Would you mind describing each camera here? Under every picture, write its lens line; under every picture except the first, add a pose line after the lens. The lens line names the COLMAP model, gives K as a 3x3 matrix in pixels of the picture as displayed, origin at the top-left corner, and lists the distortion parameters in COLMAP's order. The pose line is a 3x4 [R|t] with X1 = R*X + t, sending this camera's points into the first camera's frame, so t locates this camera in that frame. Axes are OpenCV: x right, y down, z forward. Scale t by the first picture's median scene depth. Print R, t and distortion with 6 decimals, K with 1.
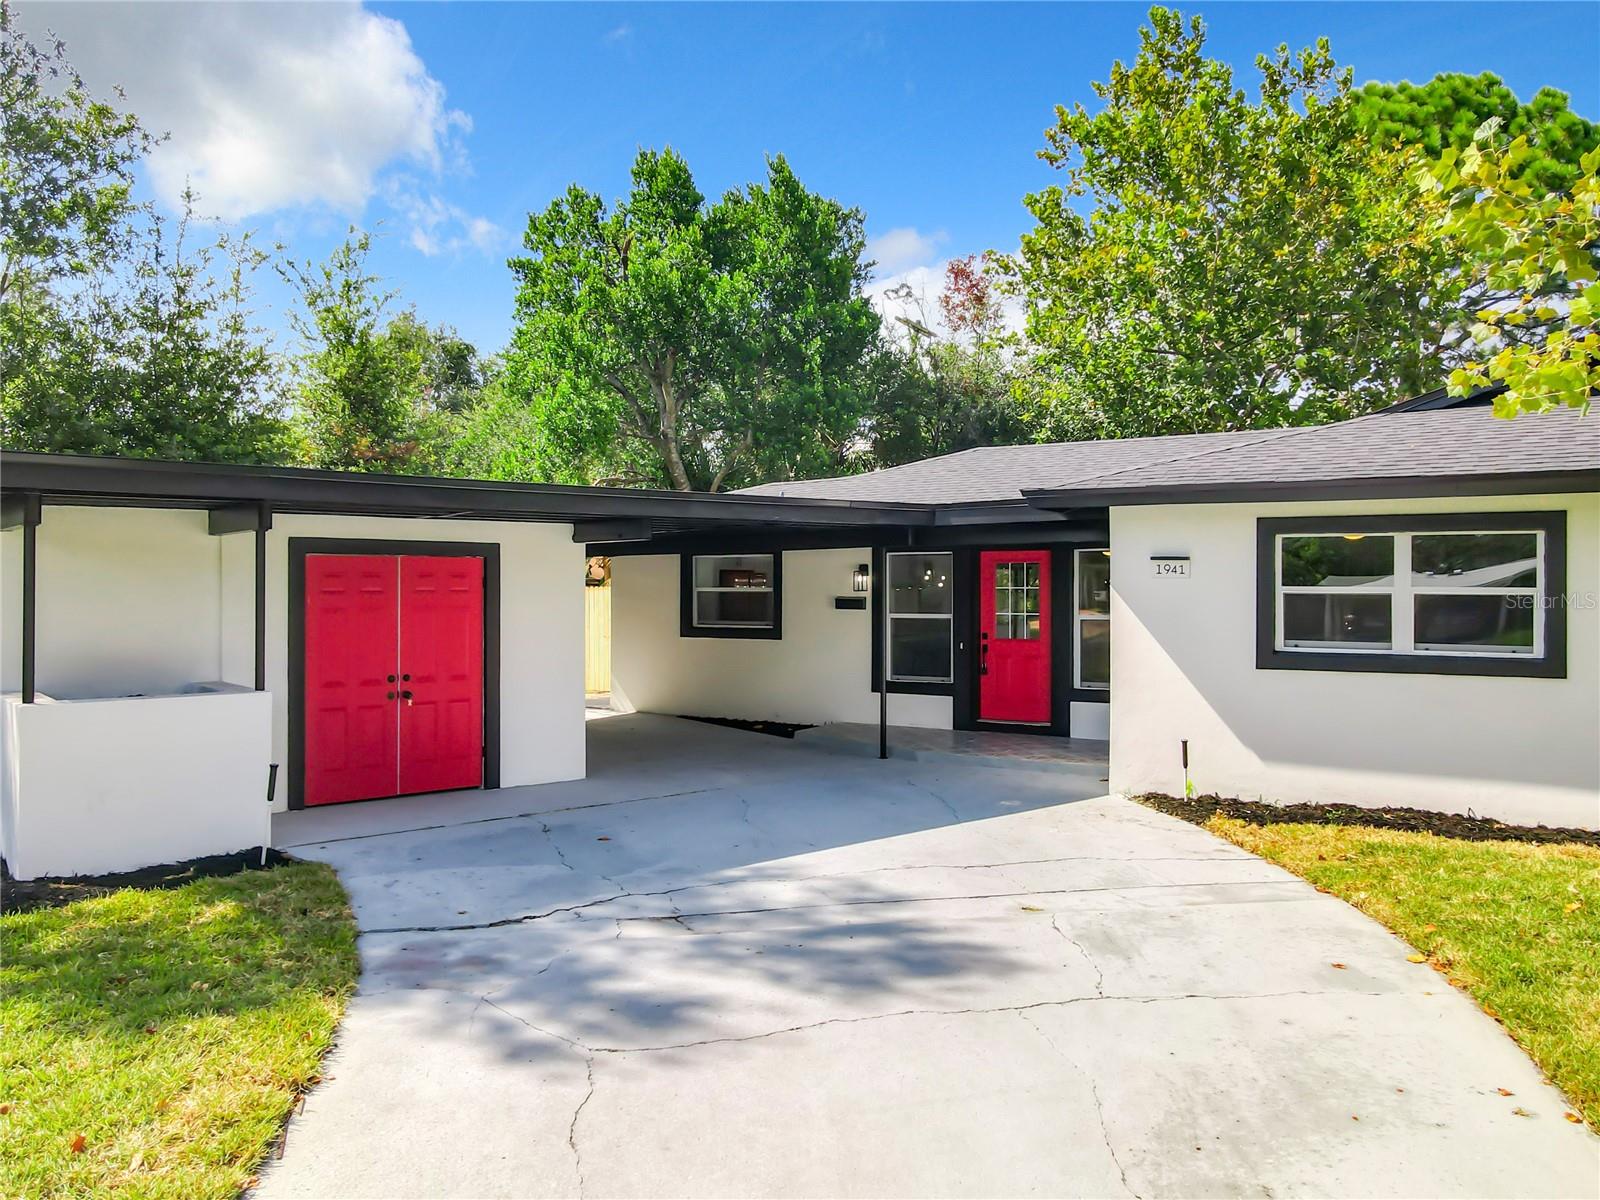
lens RADIAL K [[1181.4, 0, 805.1], [0, 1181.4, 576.7], [0, 0, 1]] dist [0.015348, 0.007176]
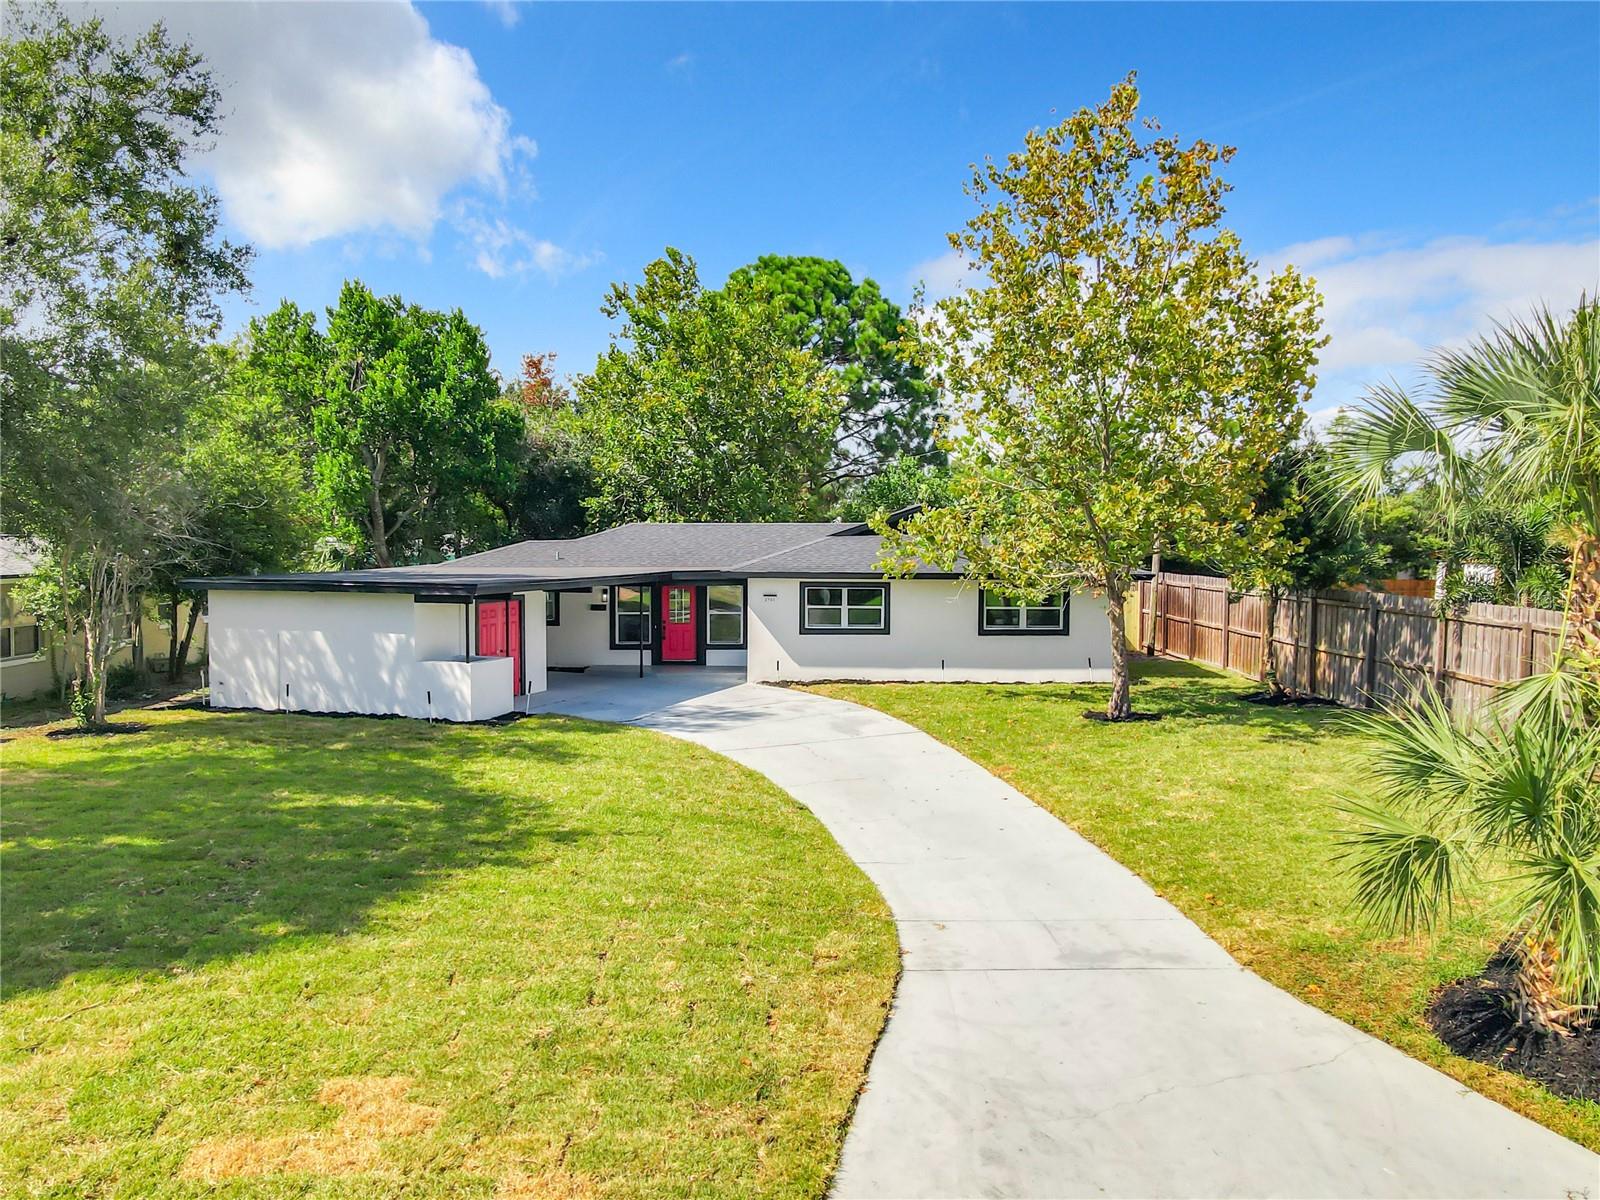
lens RADIAL K [[1250.0, 0, 798.9], [0, 1250.0, 595.9], [0, 0, 1]] dist [0.005714, 0.004374]
pose [[0.865691, -0.022469, 0.500074, -0.763378], [-0.006804, 0.998372, 0.056636, -0.126406], [-0.500532, -0.052431, 0.864129, -1.085477]]
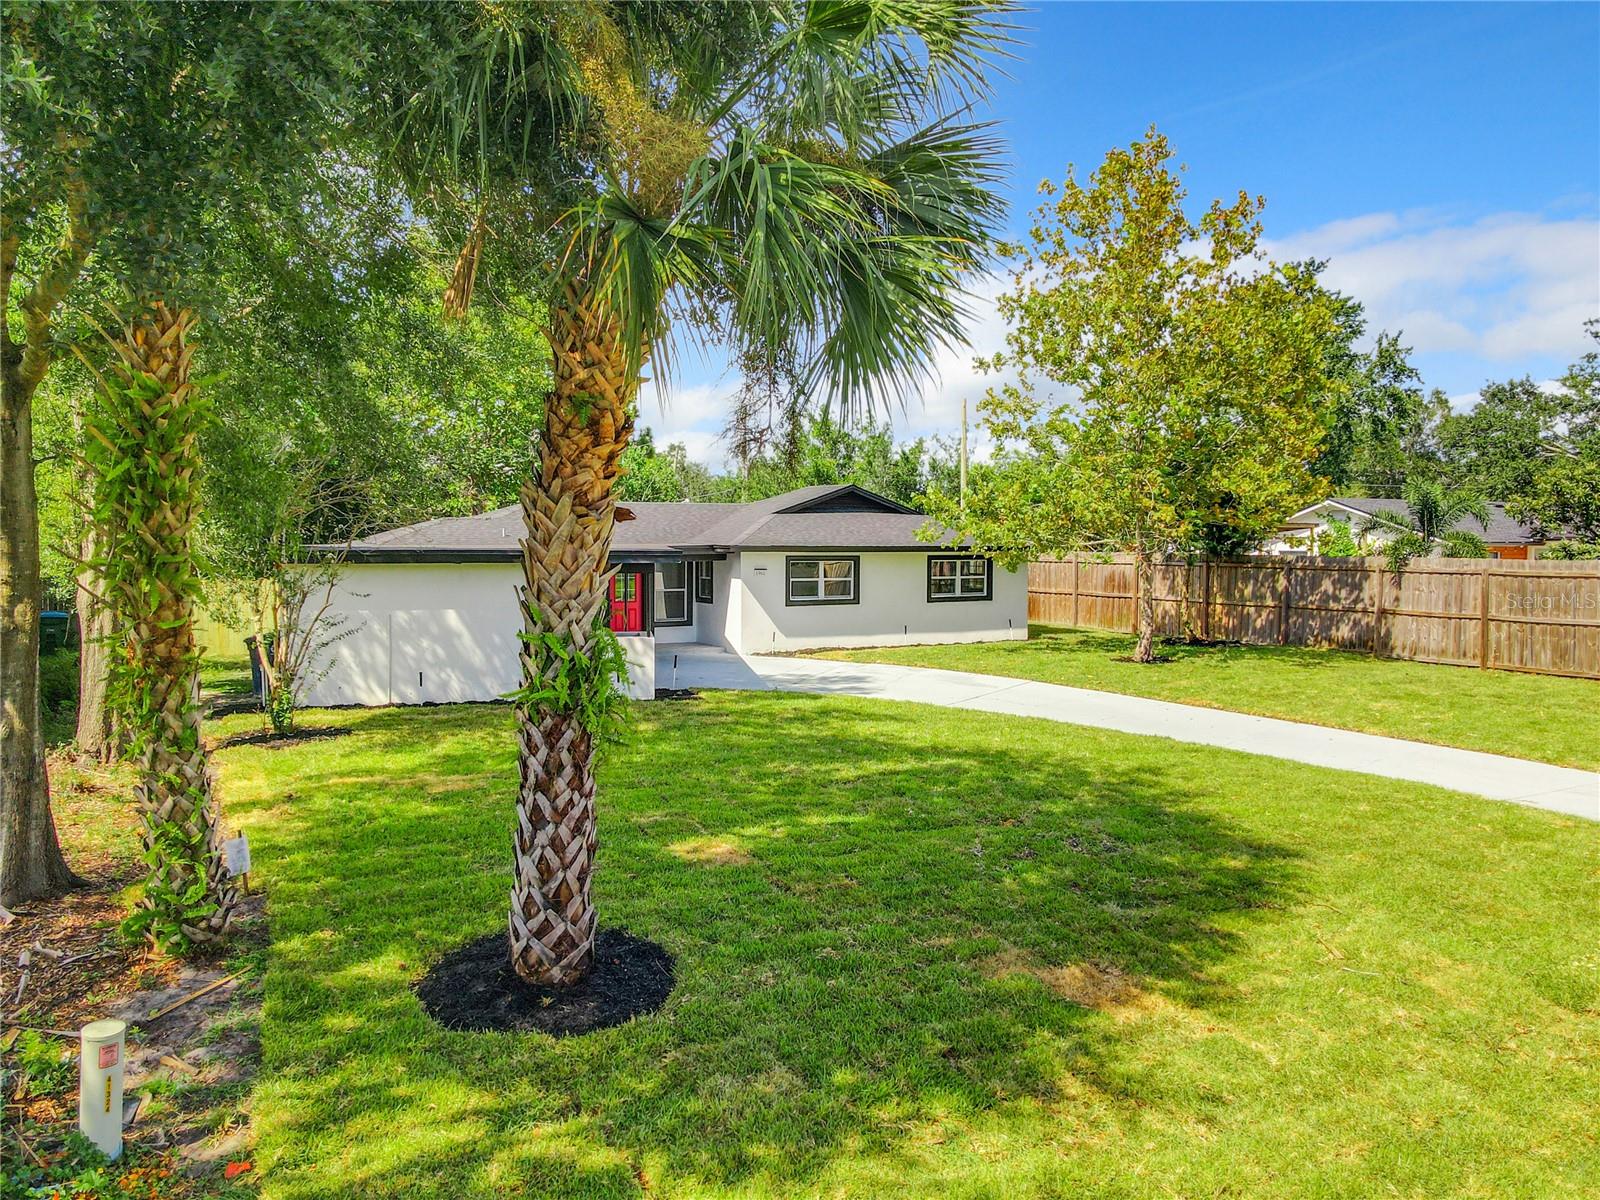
lens RADIAL K [[1177.3, 0, 793.4], [0, 1177.3, 598.9], [0, 0, 1]] dist [0.016235, 0.007829]
pose [[0.517511, -0.042784, 0.854606, -1.448407], [-0.009088, 0.998418, 0.055487, -0.071798], [-0.855628, -0.036482, 0.516303, -0.367717]]
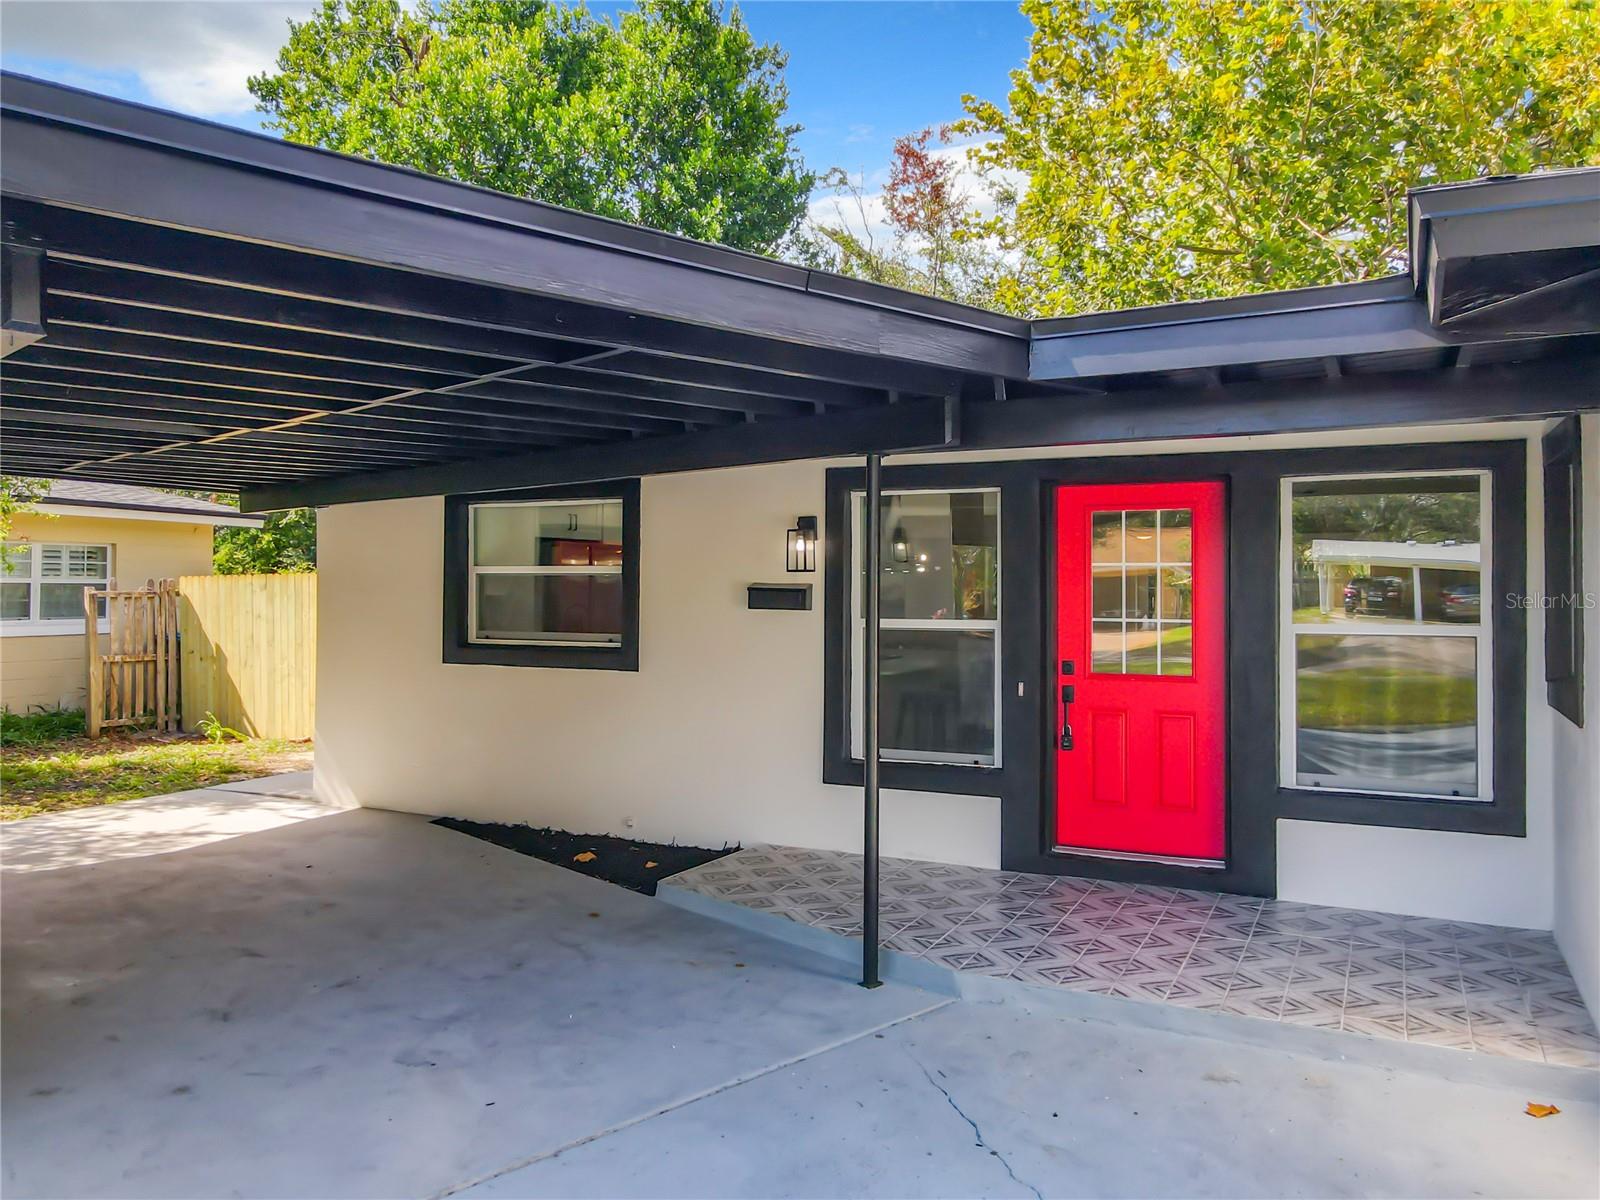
lens RADIAL K [[1215.0, 0, 801.6], [0, 1215.0, 565.2], [0, 0, 1]] dist [0.007634, 0.003309]
pose [[0.997020, 0.004862, 0.076988, 0.009376], [-0.004247, 0.999958, -0.008155, 0.013408], [-0.077024, 0.007804, 0.996999, 0.511128]]
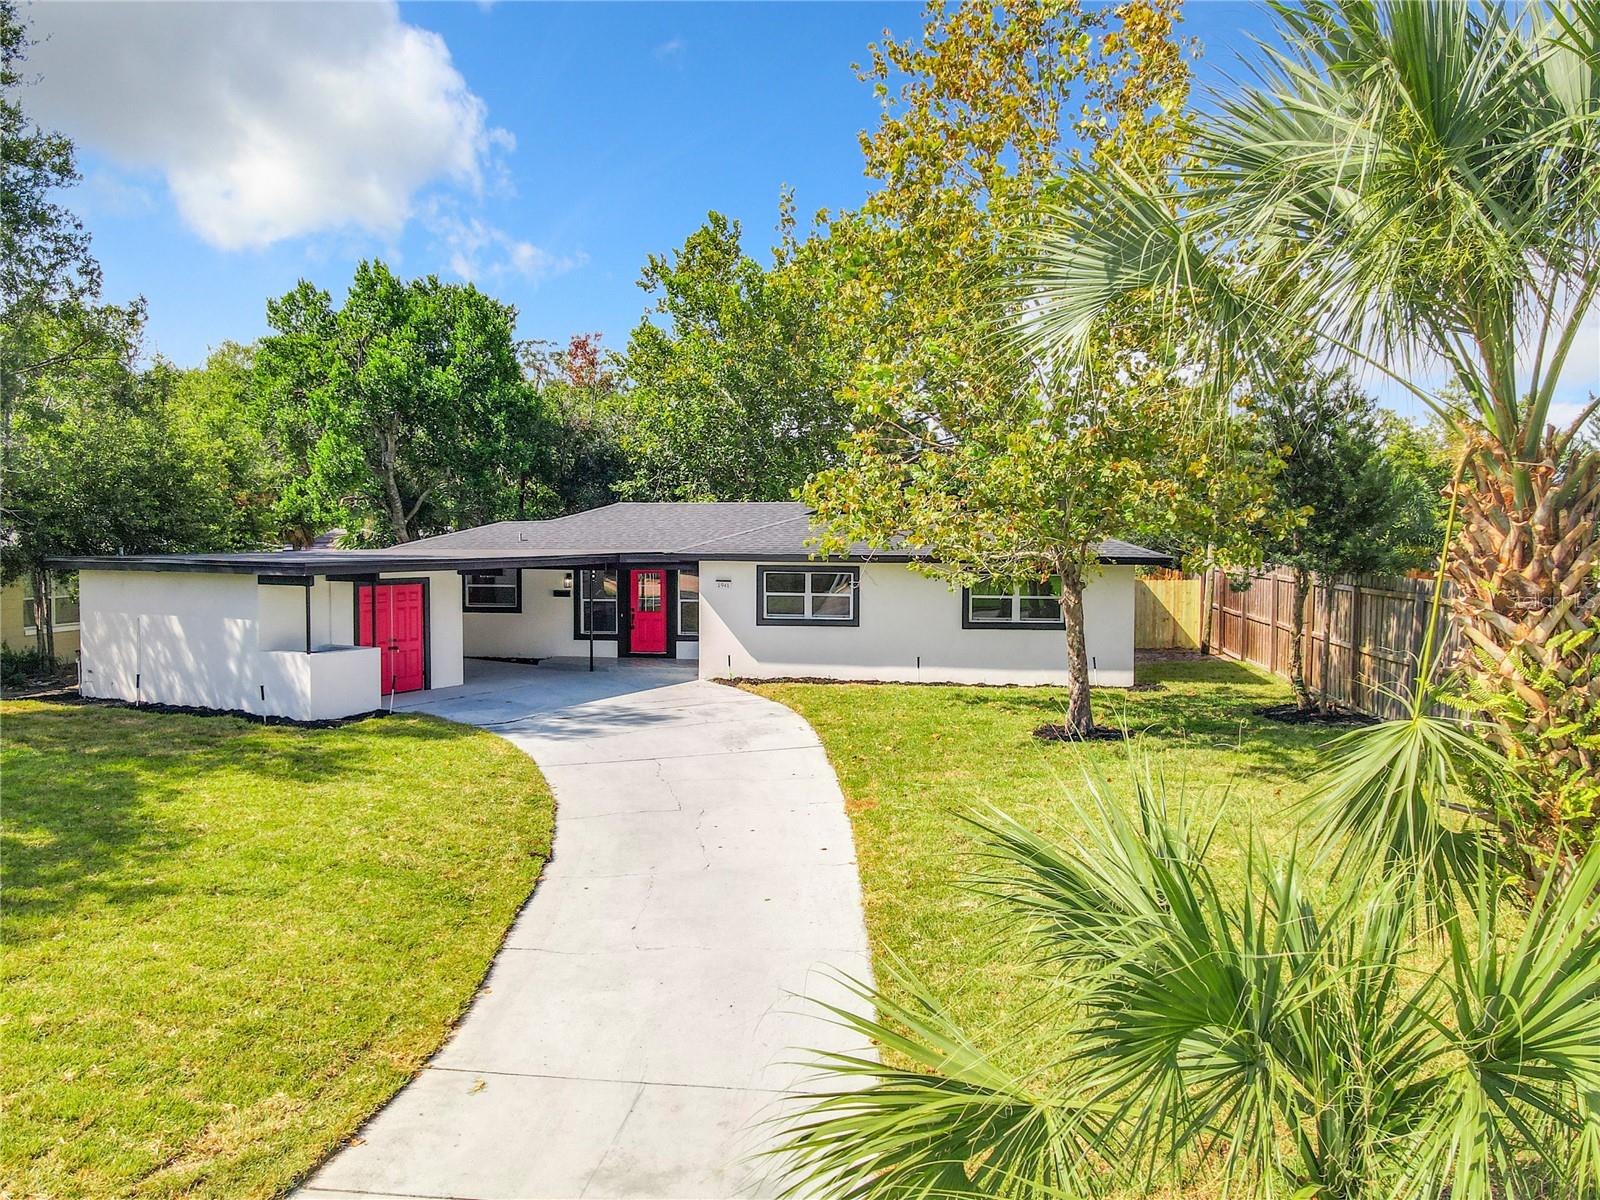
lens RADIAL K [[1183.4, 0, 798.9], [0, 1183.4, 579.3], [0, 0, 1]] dist [0.007419, 0.003775]
pose [[0.932116, -0.013652, 0.361903, -0.298725], [-0.004792, 0.998737, 0.050016, -0.098859], [-0.362129, -0.048355, 0.930873, -0.922715]]
